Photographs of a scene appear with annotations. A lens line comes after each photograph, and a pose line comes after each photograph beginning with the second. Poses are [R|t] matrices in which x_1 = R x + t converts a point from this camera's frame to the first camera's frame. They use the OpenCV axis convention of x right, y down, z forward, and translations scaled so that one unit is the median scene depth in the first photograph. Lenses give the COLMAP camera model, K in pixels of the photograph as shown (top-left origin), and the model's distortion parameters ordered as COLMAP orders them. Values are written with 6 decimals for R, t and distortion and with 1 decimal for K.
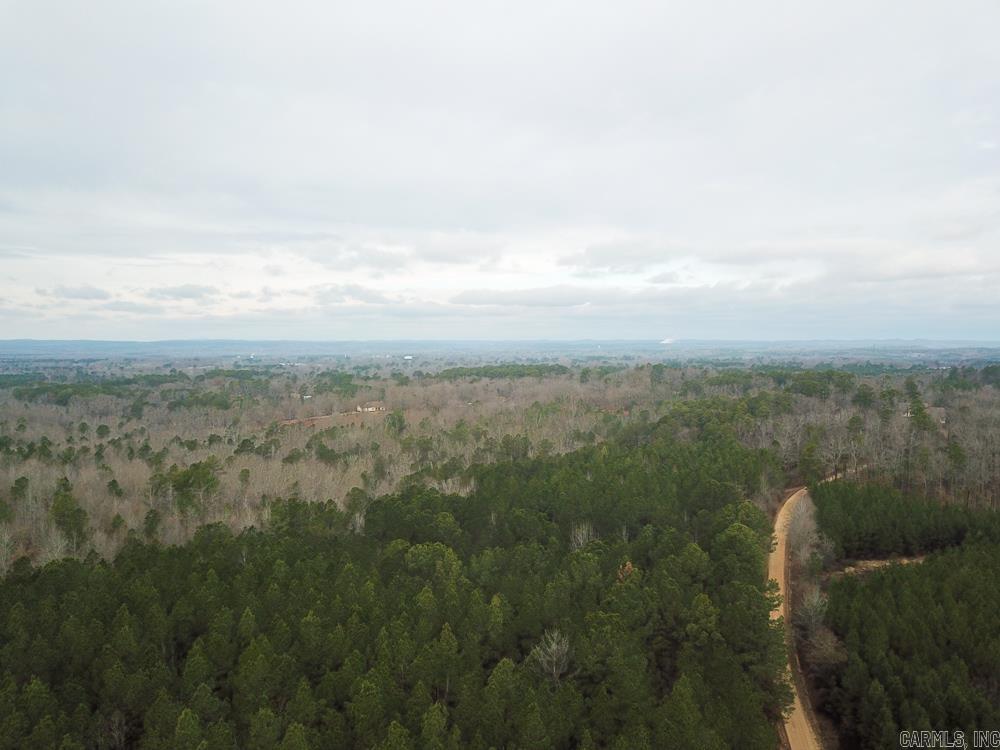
lens RADIAL K [[779.3, 0, 495.1], [0, 779.3, 379.9], [0, 0, 1]] dist [-0.009055, 0.014920]
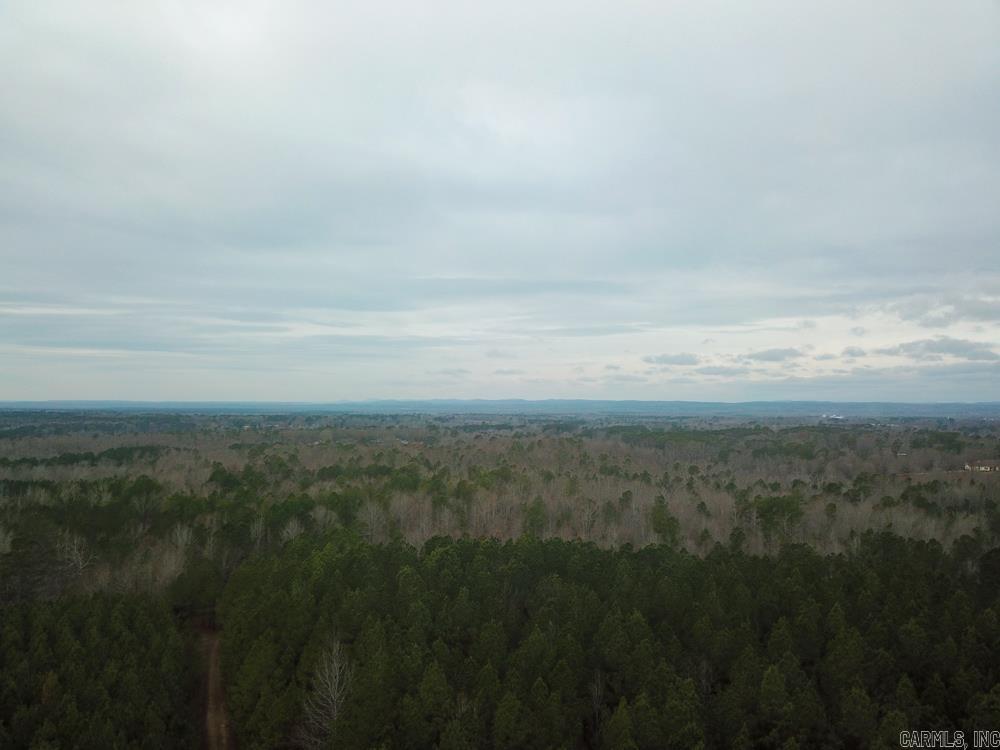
lens RADIAL K [[779.3, 0, 495.6], [0, 779.3, 383.0], [0, 0, 1]] dist [-0.009055, 0.014920]
pose [[0.754396, -0.015008, -0.656248, -0.003094], [-0.034988, 0.997398, -0.063031, 0.025182], [0.655487, 0.070511, 0.751908, 0.004734]]
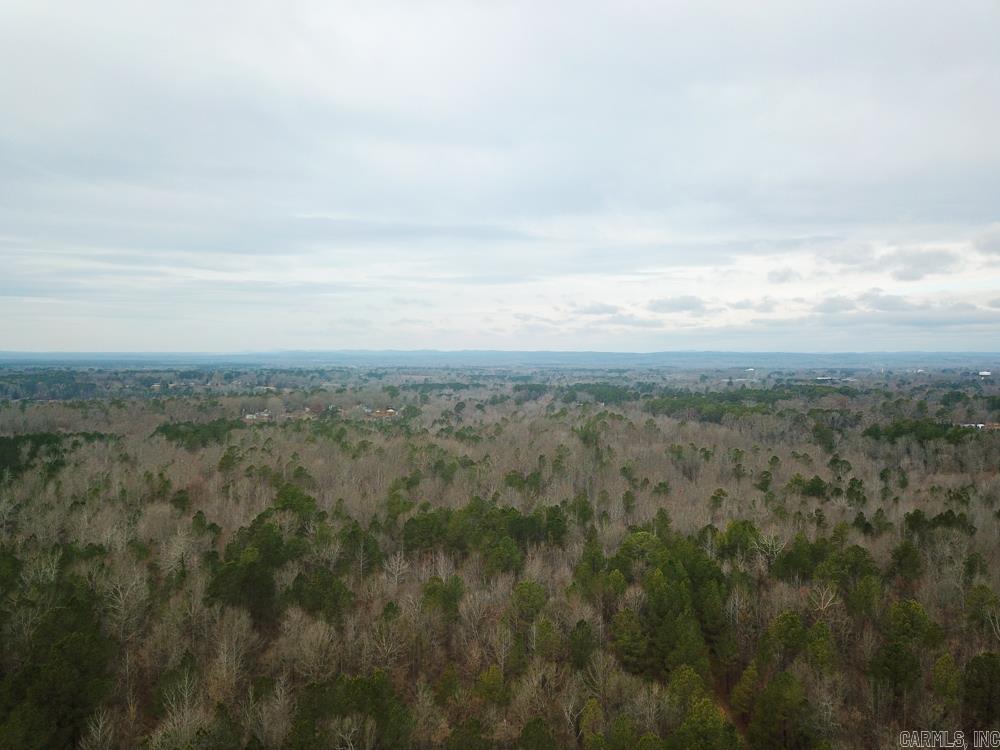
lens RADIAL K [[779.3, 0, 493.9], [0, 779.3, 370.6], [0, 0, 1]] dist [-0.009055, 0.014920]
pose [[0.832765, 0.015245, -0.553416, -0.495424], [-0.029903, 0.999400, -0.017467, -0.010427], [0.552818, 0.031095, 0.832722, 0.201275]]
